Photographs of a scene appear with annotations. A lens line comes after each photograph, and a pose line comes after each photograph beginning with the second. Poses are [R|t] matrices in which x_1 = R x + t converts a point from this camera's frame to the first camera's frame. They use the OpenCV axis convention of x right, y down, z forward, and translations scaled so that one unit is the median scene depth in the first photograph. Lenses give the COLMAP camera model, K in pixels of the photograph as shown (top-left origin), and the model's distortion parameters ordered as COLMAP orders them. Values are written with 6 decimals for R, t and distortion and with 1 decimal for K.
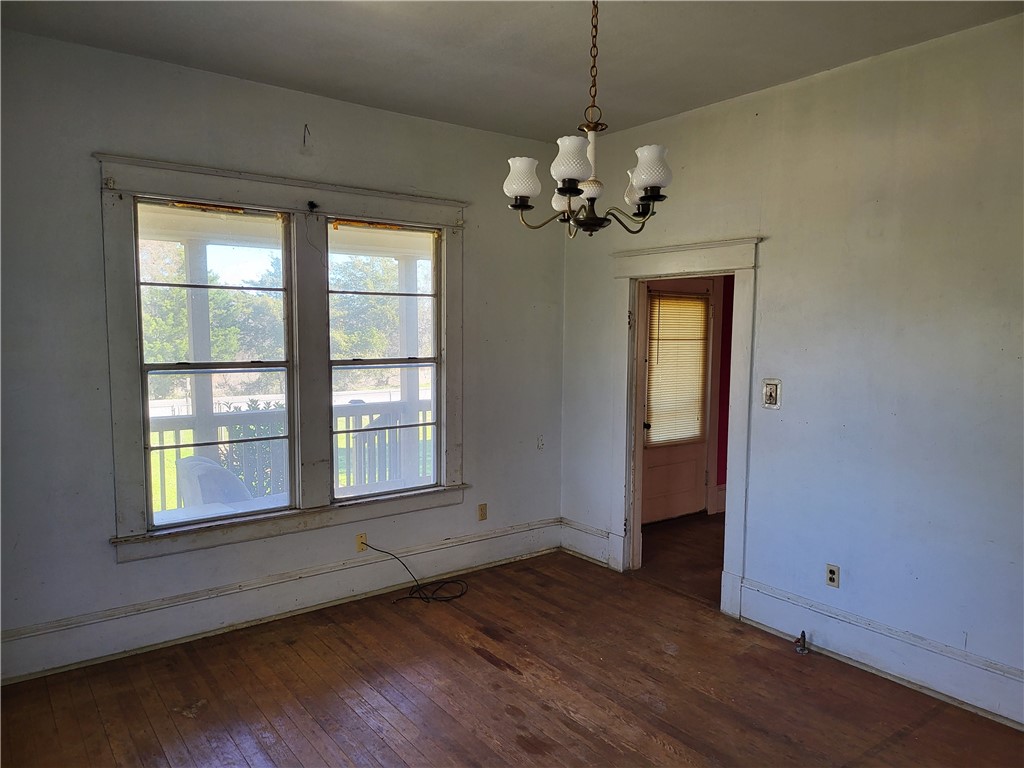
lens RADIAL K [[721.5, 0, 513.5], [0, 721.5, 389.2], [0, 0, 1]] dist [0.080177, -0.090463]
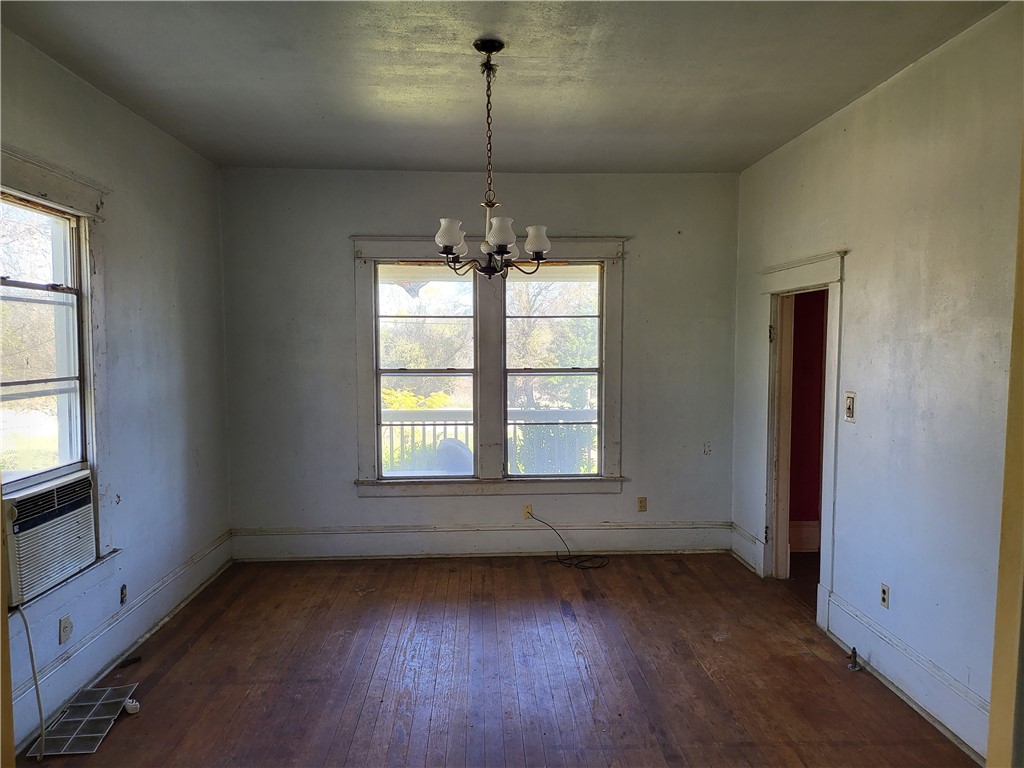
lens RADIAL K [[721.5, 0, 513.5], [0, 721.5, 389.2], [0, 0, 1]] dist [0.080177, -0.090463]
pose [[0.826126, 0.027218, -0.562828, 0.501565], [-0.040271, 0.999130, -0.010793, 0.010667], [0.562045, 0.031582, 0.826503, -0.075768]]
